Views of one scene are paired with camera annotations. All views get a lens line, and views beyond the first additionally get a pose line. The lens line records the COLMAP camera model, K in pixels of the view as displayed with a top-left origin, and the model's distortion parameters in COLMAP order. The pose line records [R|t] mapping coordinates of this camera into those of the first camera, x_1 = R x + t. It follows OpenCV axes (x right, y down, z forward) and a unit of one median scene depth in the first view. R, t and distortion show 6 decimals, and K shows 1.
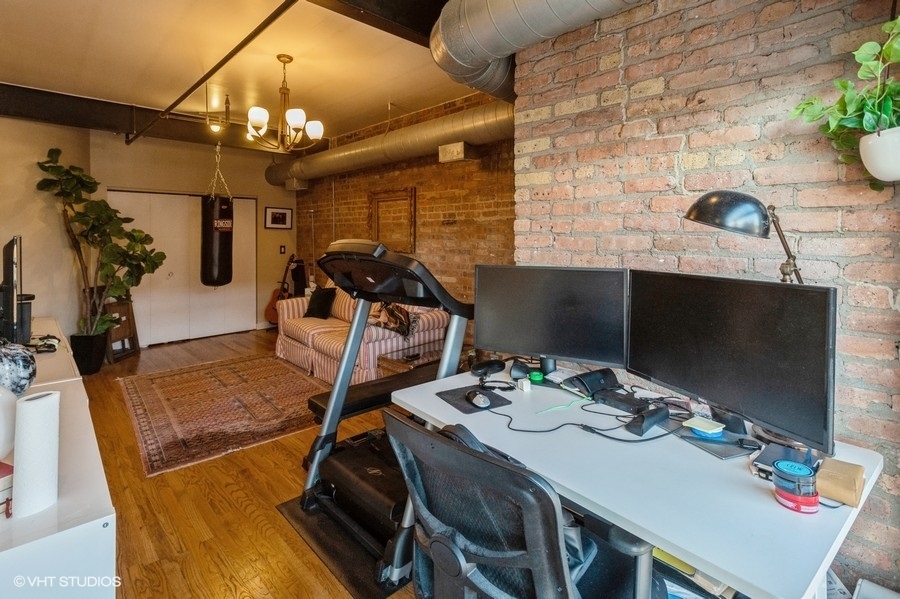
lens RADIAL K [[425.8, 0, 437.5], [0, 425.8, 234.0], [0, 0, 1]] dist [0.019270, -0.003095]
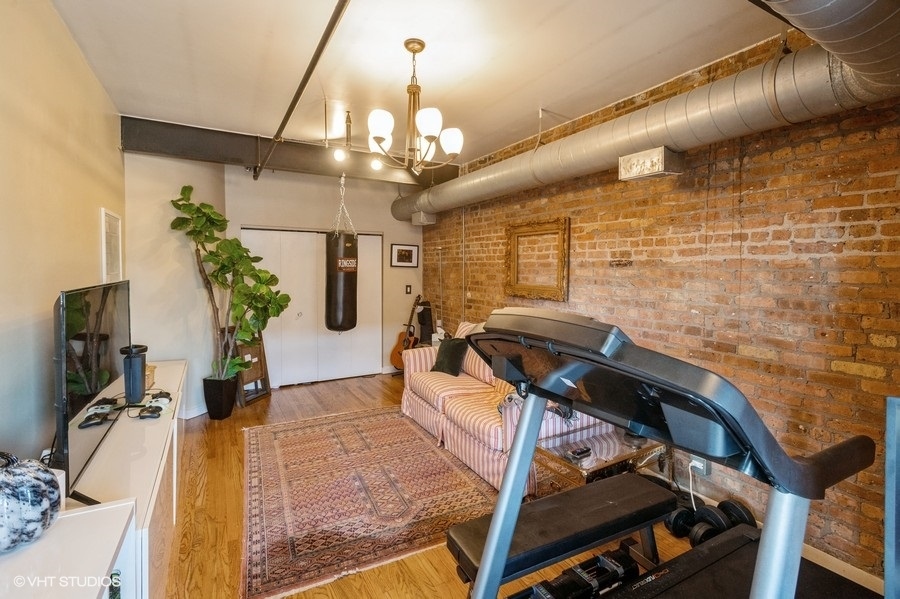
lens RADIAL K [[425.8, 0, 457.5], [0, 425.8, 274.1], [0, 0, 1]] dist [0.019270, -0.003095]
pose [[0.973509, 0.008024, -0.228506, -0.077576], [-0.005252, 0.999905, 0.012739, -0.016218], [0.228587, -0.011202, 0.973459, 0.201441]]
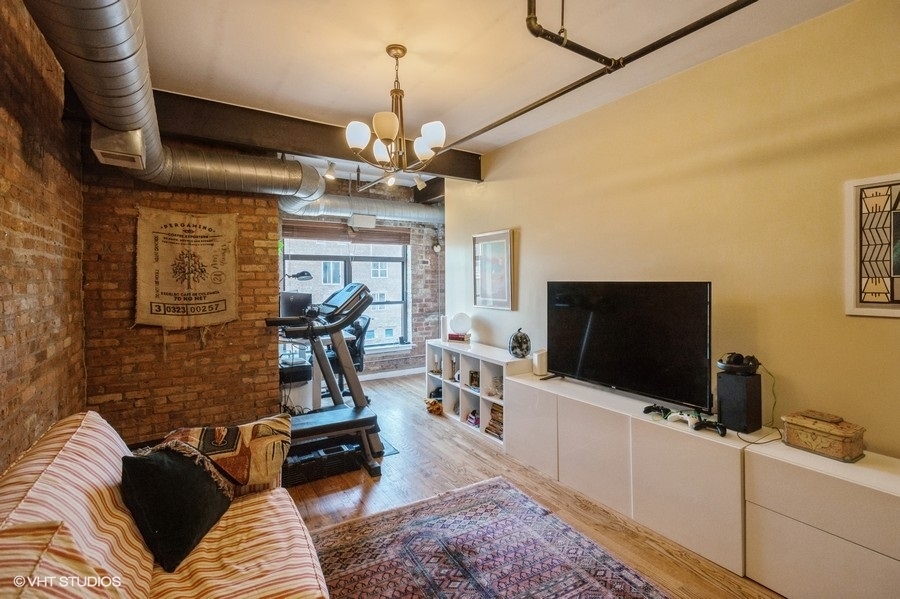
lens RADIAL K [[425.8, 0, 445.8], [0, 425.8, 282.1], [0, 0, 1]] dist [0.019270, -0.003095]
pose [[-0.980604, 0.000639, 0.195999, -0.425340], [0.003506, 0.999892, 0.014281, -0.005189], [-0.195968, 0.014691, -0.980500, 1.245935]]
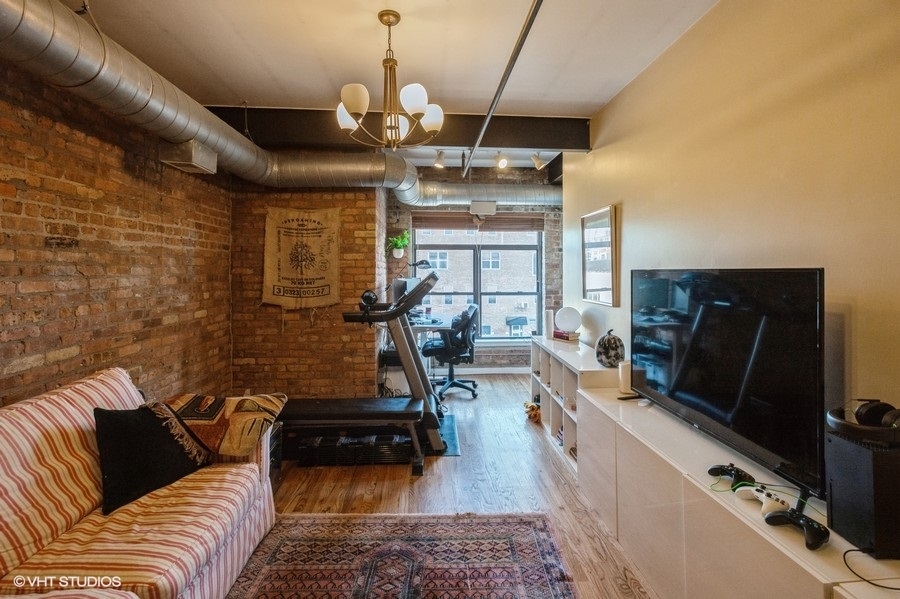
lens RADIAL K [[425.8, 0, 443.5], [0, 425.8, 267.1], [0, 0, 1]] dist [0.019270, -0.003095]
pose [[-0.768393, 0.001703, 0.639975, -0.629521], [0.000363, 0.999997, -0.002226, 0.002970], [-0.639978, -0.001478, -0.768392, 1.067504]]
